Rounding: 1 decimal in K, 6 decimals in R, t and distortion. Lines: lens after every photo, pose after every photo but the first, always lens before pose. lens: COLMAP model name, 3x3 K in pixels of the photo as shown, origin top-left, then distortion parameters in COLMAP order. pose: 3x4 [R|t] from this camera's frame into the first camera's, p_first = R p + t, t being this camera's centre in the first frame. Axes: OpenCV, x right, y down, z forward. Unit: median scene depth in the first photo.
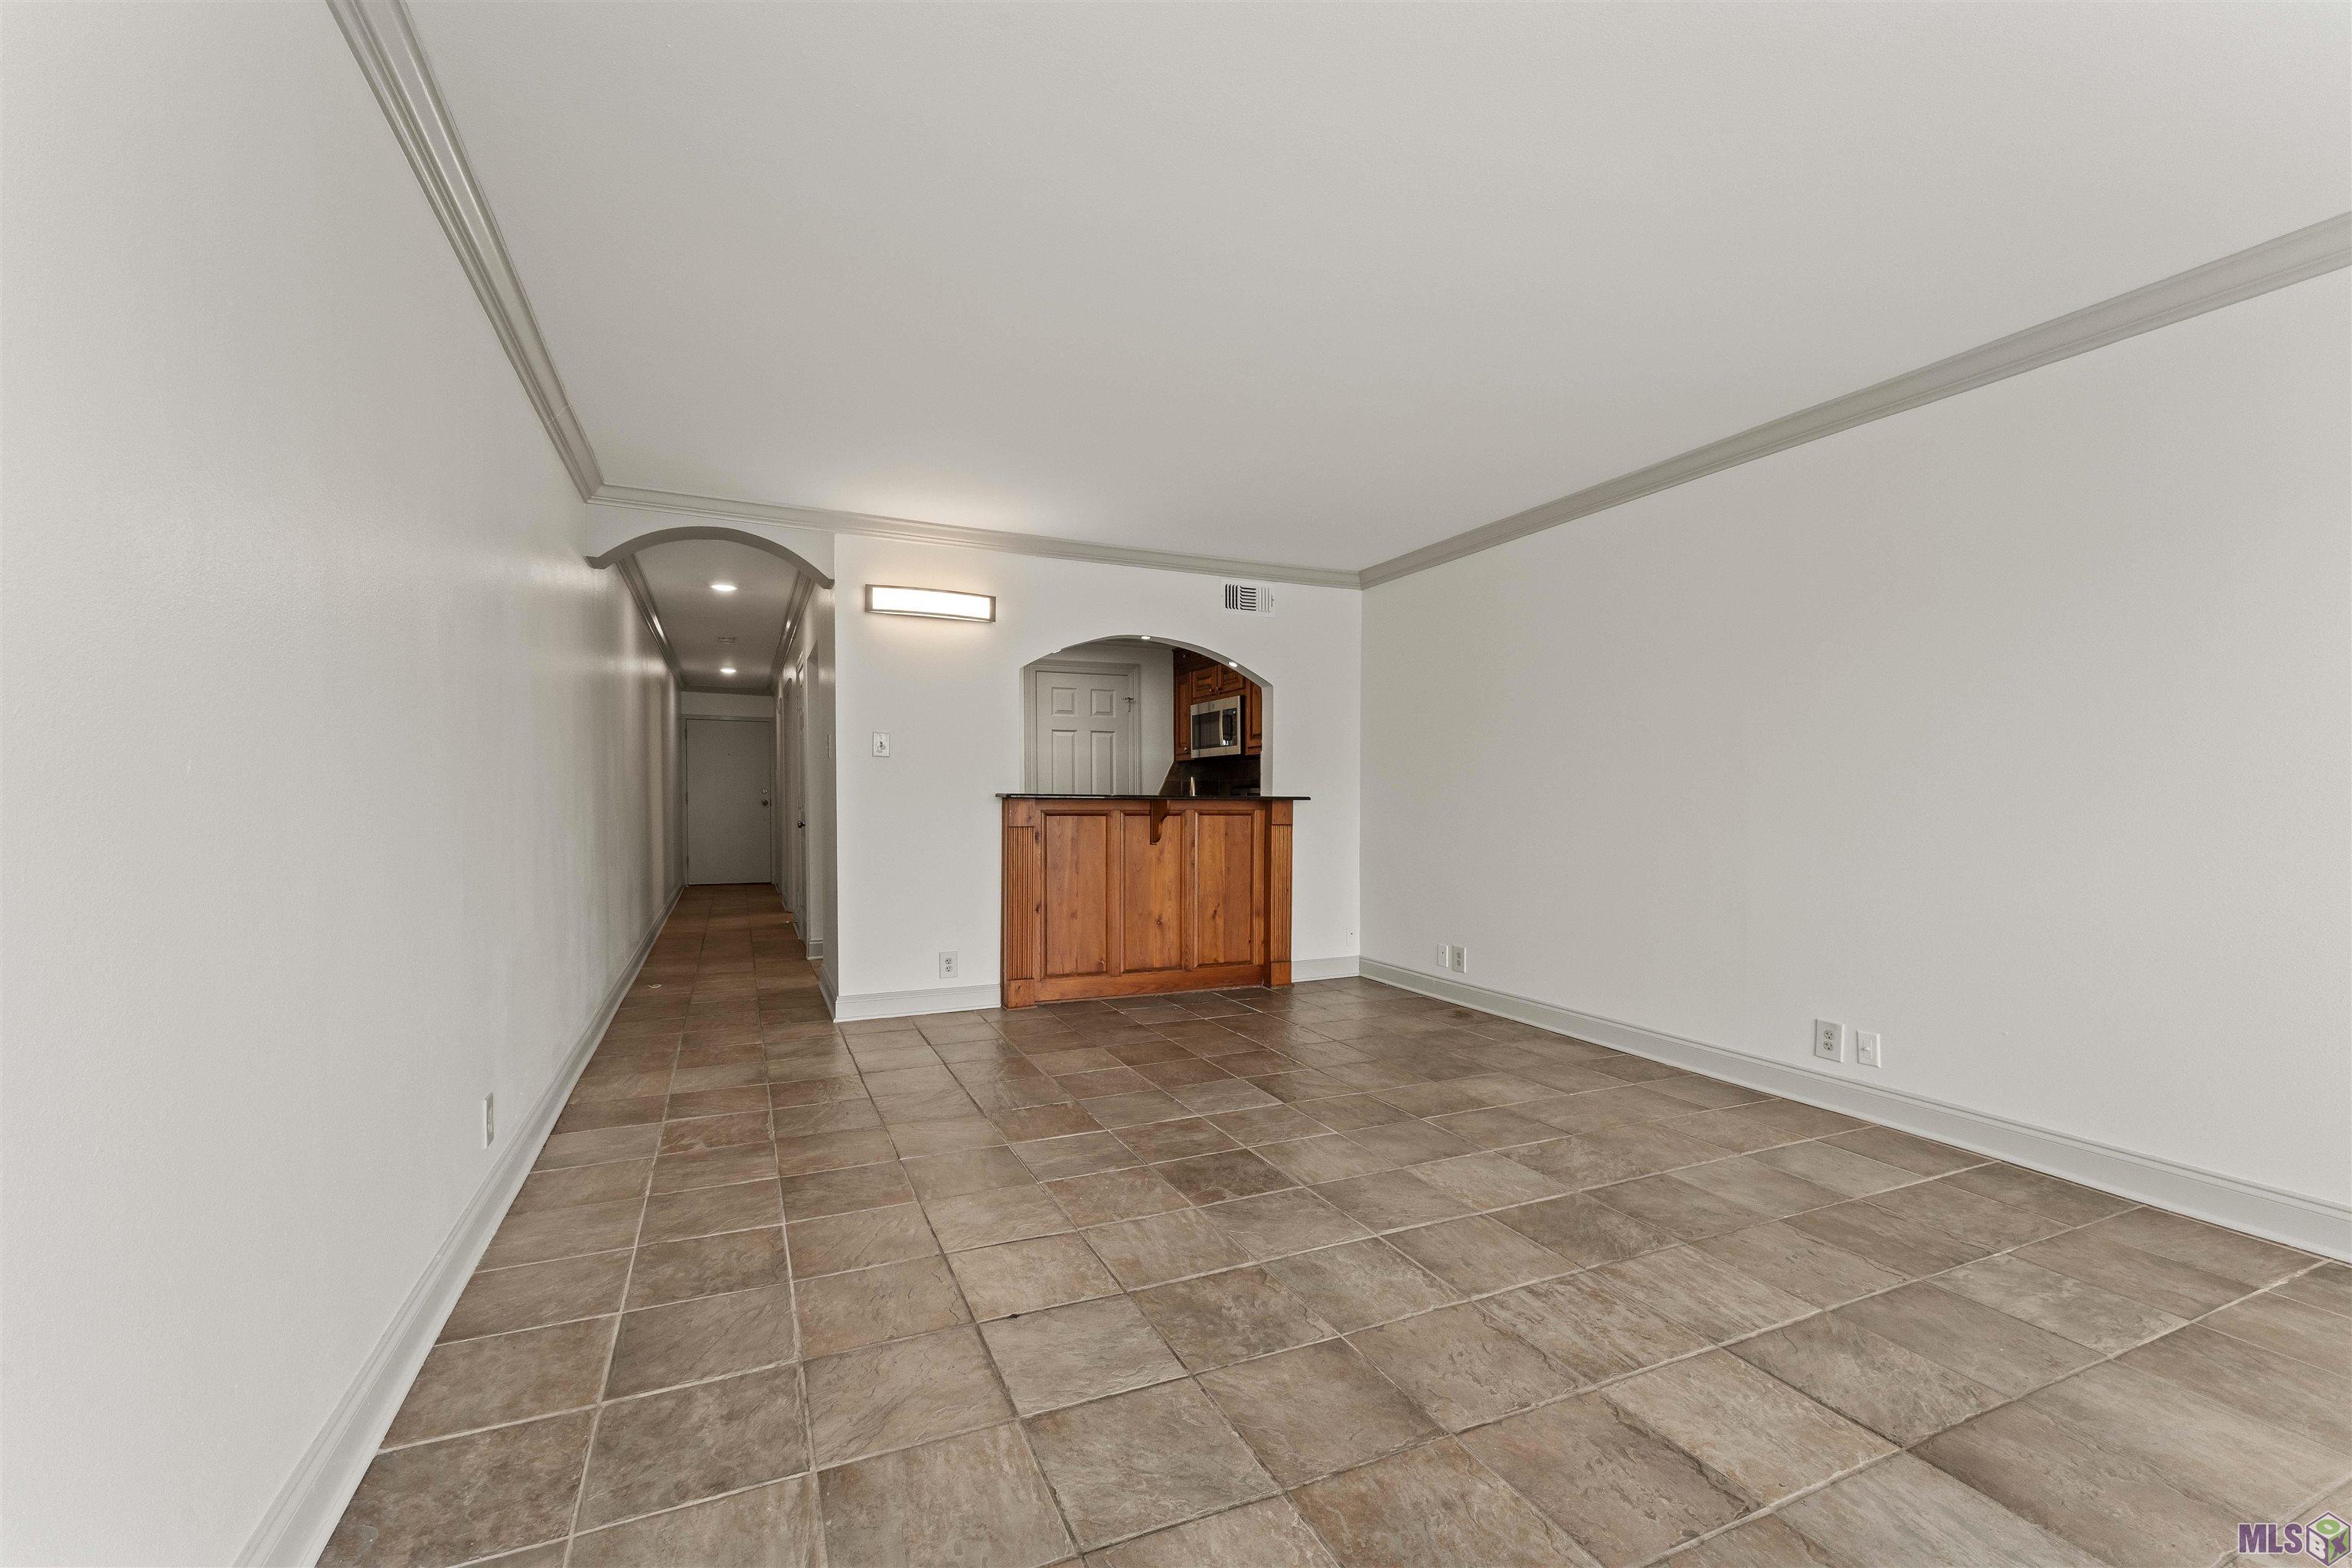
lens RADIAL K [[956.4, 0, 1157.1], [0, 956.4, 788.4], [0, 0, 1]] dist [-0.001866, 0.000398]
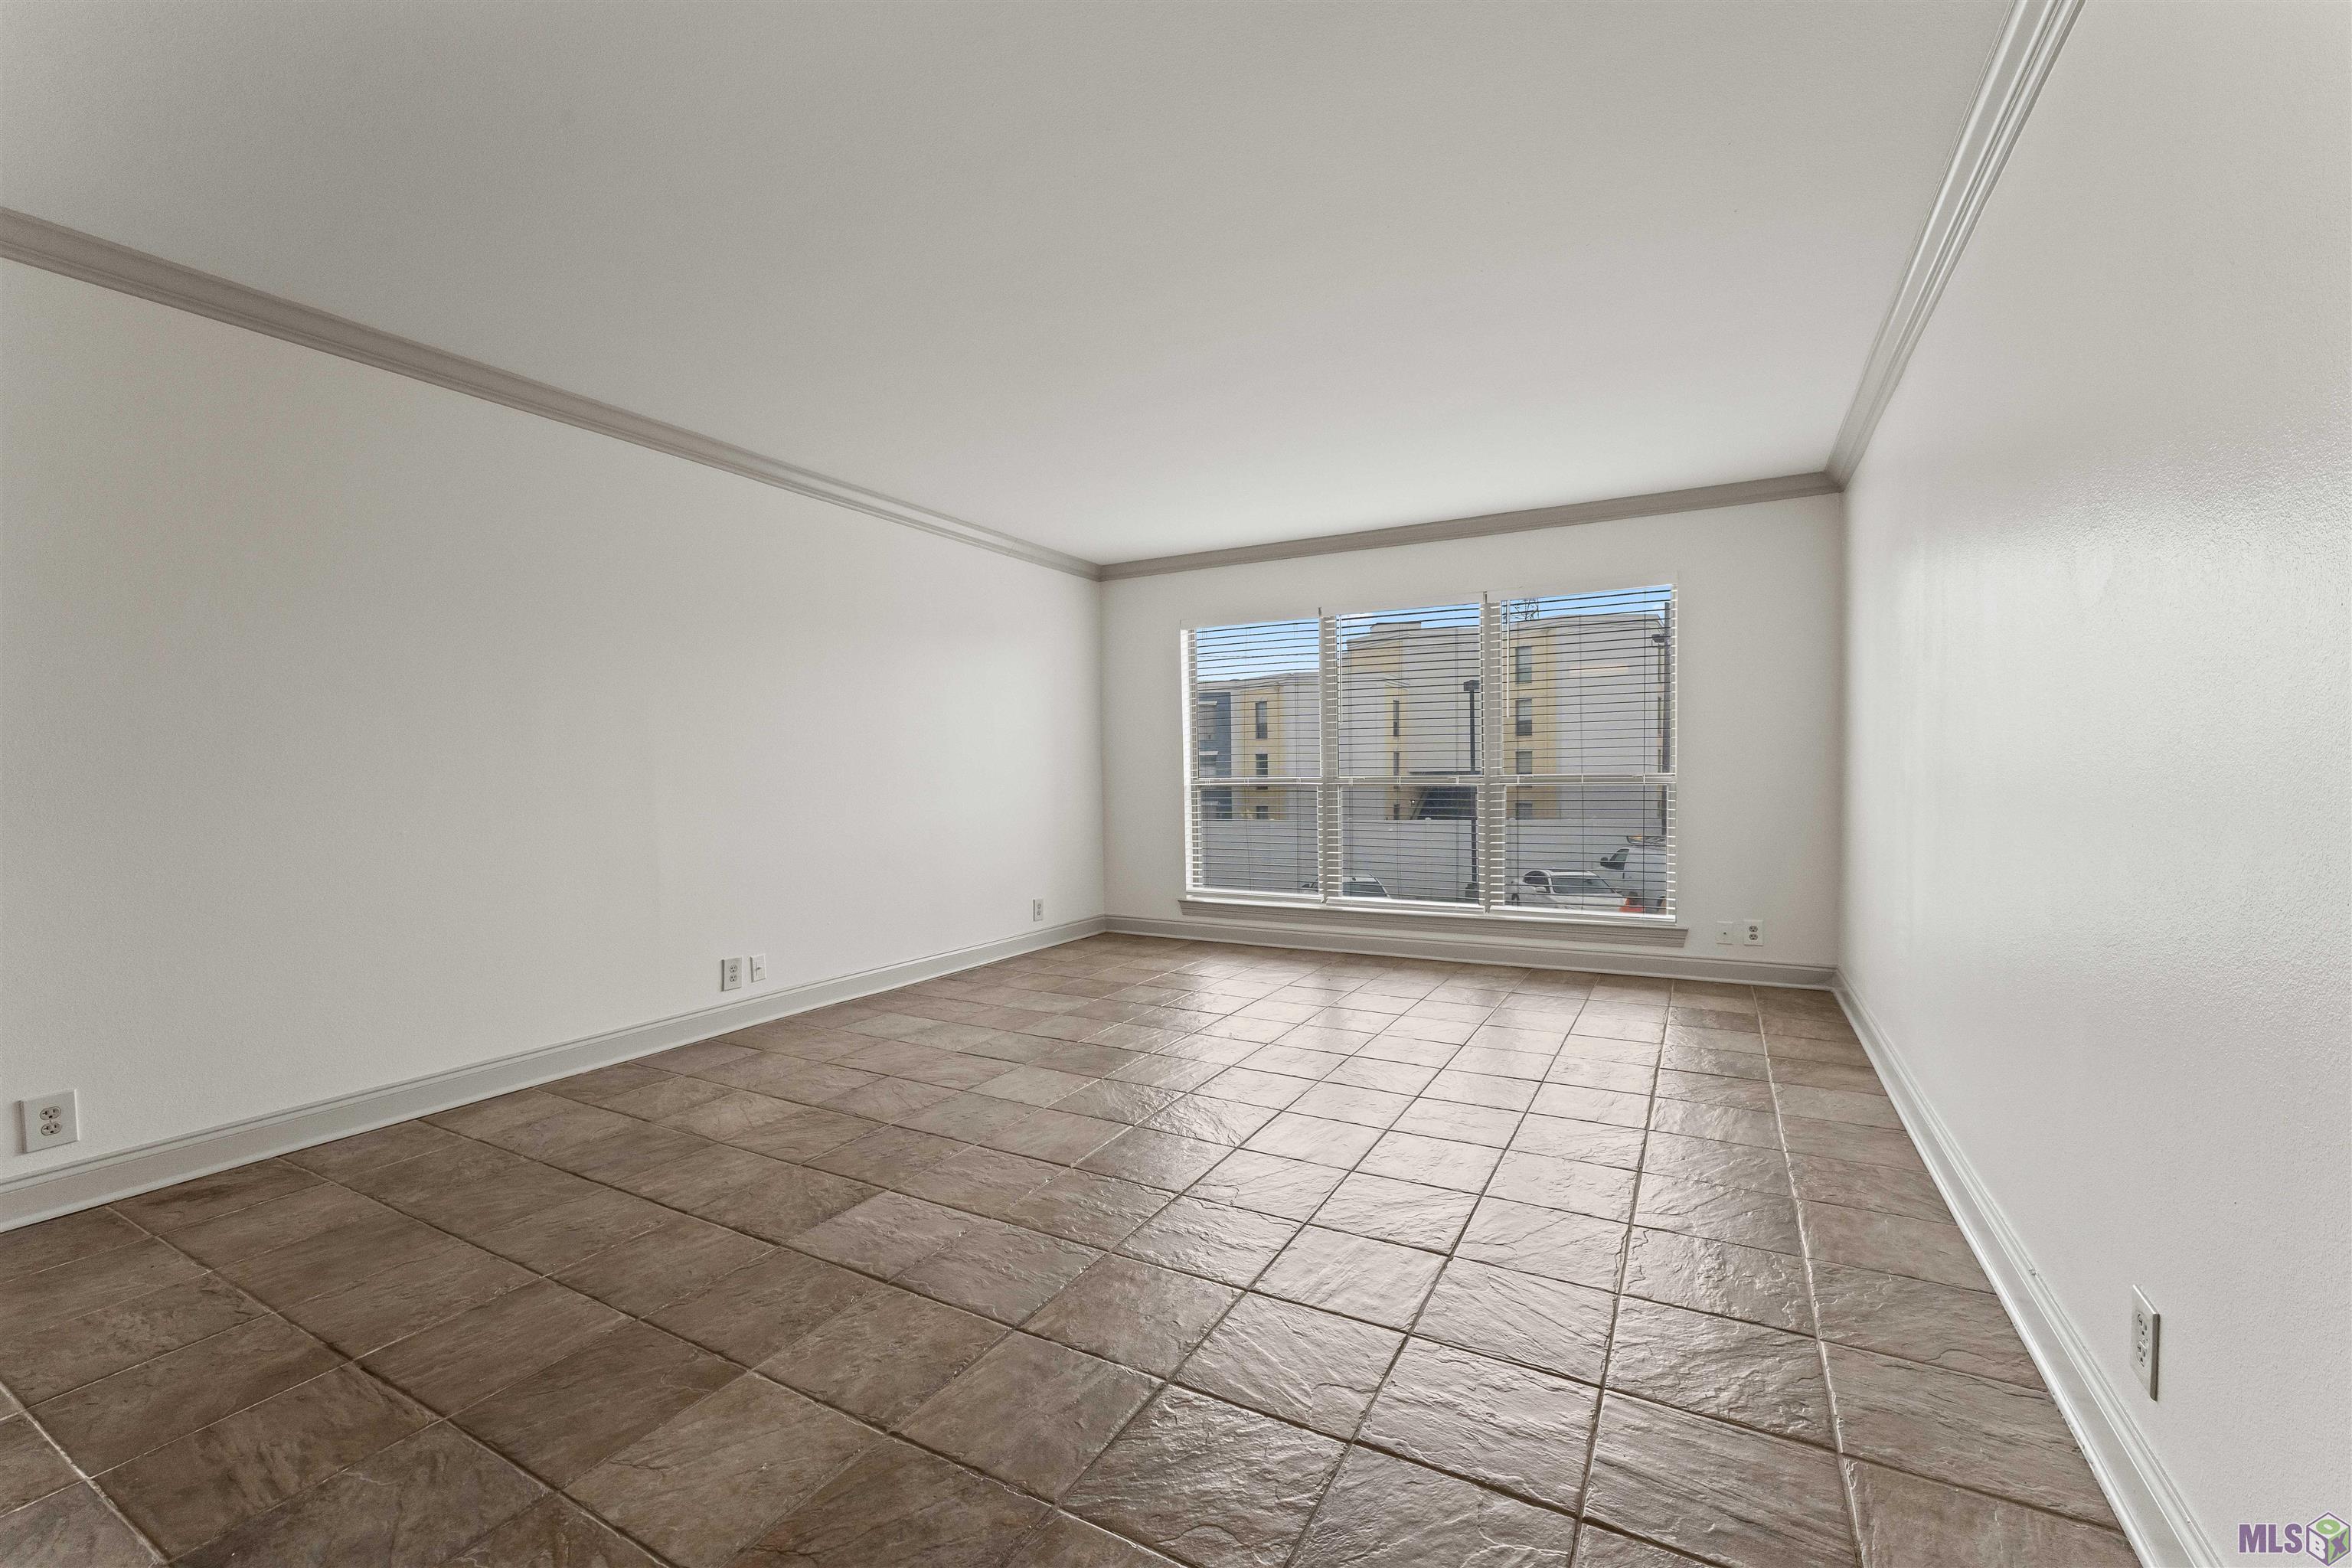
lens RADIAL K [[956.4, 0, 1161.9], [0, 956.4, 782.7], [0, 0, 1]] dist [-0.001866, 0.000398]
pose [[-0.598466, -0.005562, 0.801129, -0.516063], [-0.002609, 0.999984, 0.004993, 0.016126], [-0.801144, 0.000898, -0.598471, 1.154207]]
